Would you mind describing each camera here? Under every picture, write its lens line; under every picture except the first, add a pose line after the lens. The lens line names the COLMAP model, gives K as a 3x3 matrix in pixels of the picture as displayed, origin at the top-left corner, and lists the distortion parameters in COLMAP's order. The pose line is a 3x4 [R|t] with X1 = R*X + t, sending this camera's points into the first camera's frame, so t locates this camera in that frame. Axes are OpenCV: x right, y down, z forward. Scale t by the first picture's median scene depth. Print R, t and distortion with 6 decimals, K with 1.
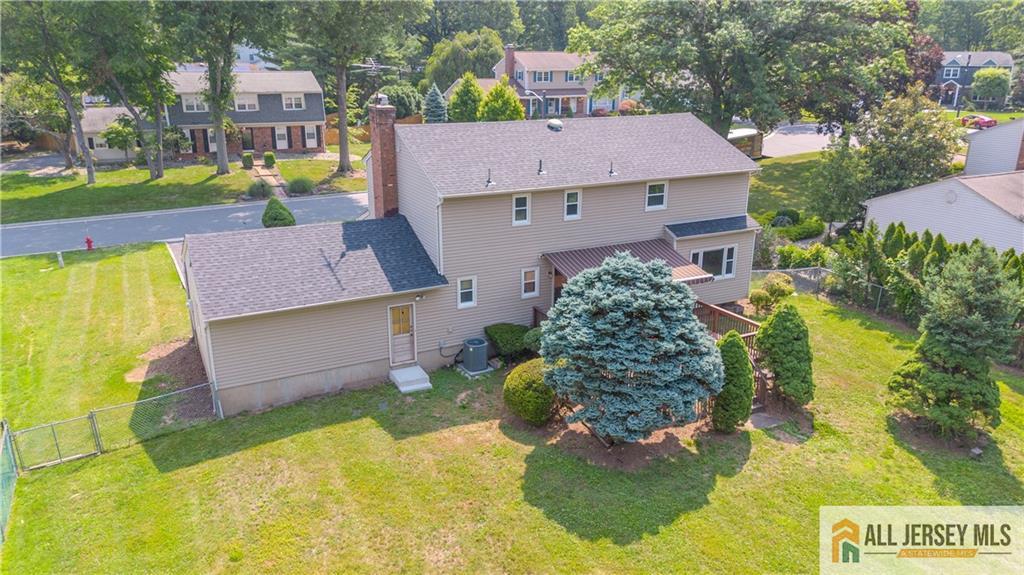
lens RADIAL K [[726.9, 0, 512.9], [0, 726.9, 288.7], [0, 0, 1]] dist [0.067312, -0.065964]
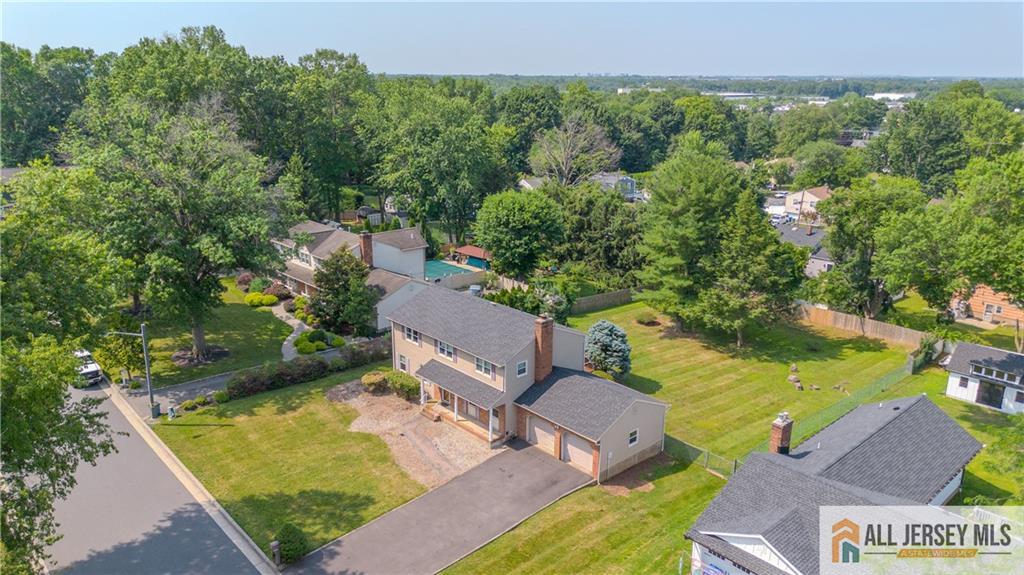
lens RADIAL K [[726.9, 0, 509.1], [0, 726.9, 285.8], [0, 0, 1]] dist [0.067312, -0.065964]
pose [[-0.257796, -0.275825, 0.925992, -1.975506], [0.286860, 0.893323, 0.345956, -1.060104], [-0.922633, 0.354816, -0.151172, 1.417822]]
